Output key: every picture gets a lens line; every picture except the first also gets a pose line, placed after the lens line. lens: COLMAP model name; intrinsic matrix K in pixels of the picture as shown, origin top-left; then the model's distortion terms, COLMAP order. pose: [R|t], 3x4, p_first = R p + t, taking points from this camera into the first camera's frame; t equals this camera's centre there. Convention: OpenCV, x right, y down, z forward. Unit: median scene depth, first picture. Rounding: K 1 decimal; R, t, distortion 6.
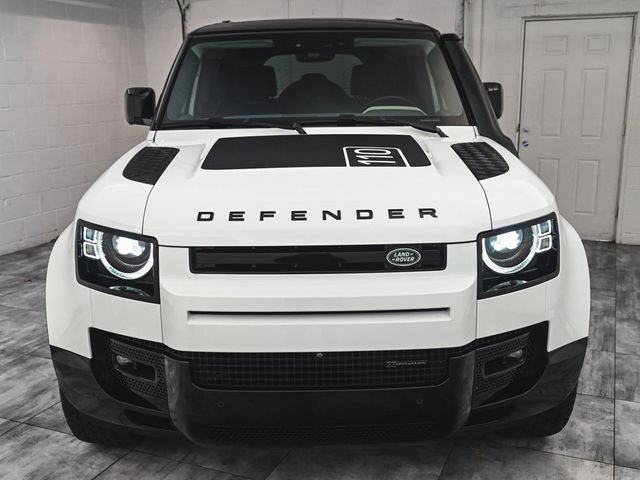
lens RADIAL K [[654.7, 0, 320.0], [0, 654.7, 240.0], [0, 0, 1]] dist [-0.017250, -0.017517]
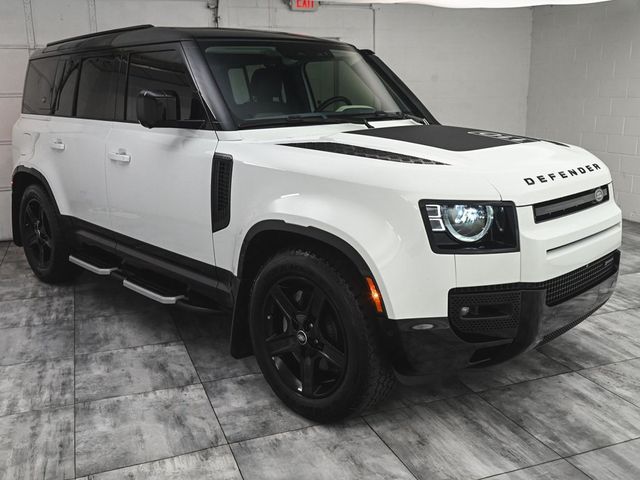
lens RADIAL K [[611.6, 0, 320.0], [0, 611.6, 240.0], [0, 0, 1]] dist [-0.009242, -0.010146]
pose [[0.733596, -0.152183, 0.662327, -1.074878], [0.153431, 0.986529, 0.056734, -0.043738], [-0.662039, 0.060002, 0.747064, 0.288482]]
